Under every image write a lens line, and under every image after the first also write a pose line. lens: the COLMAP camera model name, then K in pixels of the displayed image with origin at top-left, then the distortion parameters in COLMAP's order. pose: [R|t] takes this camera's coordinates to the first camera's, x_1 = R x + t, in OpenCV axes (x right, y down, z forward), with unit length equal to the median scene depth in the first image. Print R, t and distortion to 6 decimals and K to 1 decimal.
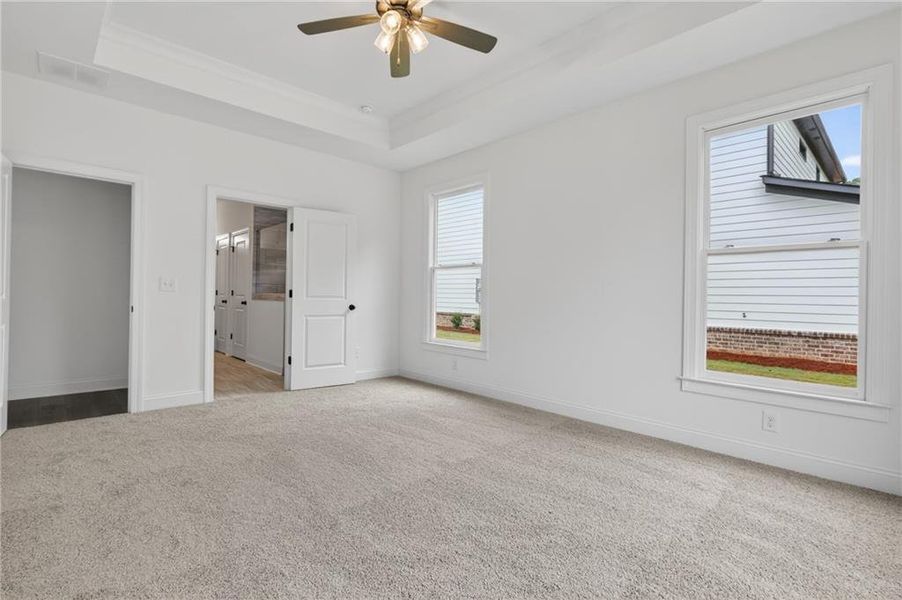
lens RADIAL K [[428.2, 0, 441.8], [0, 428.2, 302.8], [0, 0, 1]] dist [0.002931, -0.000299]
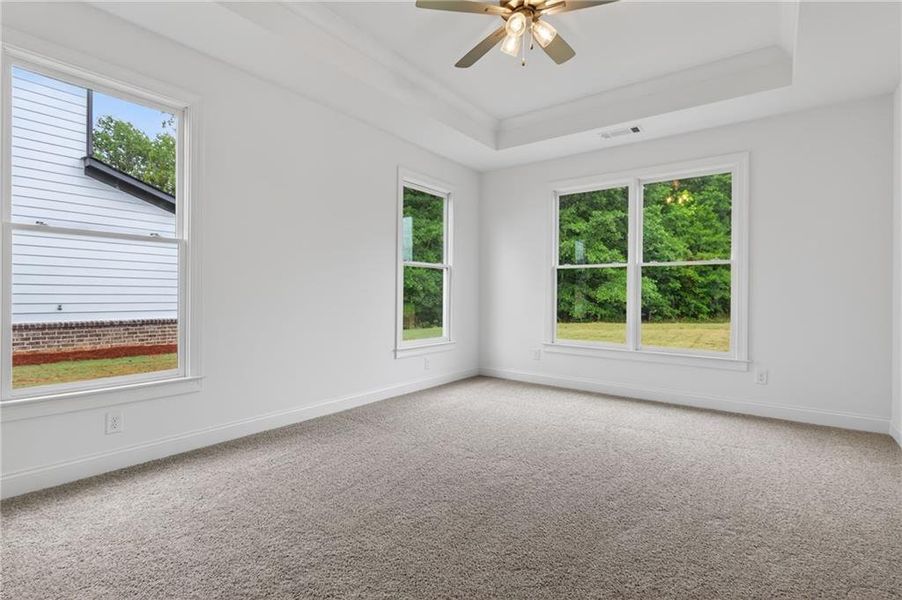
lens RADIAL K [[428.2, 0, 453.3], [0, 428.2, 297.4], [0, 0, 1]] dist [0.002931, -0.000299]
pose [[-0.178529, -0.022915, 0.983668, -0.314843], [0.001833, 0.999719, 0.023621, -0.011607], [-0.983933, 0.006020, -0.178437, 0.384955]]
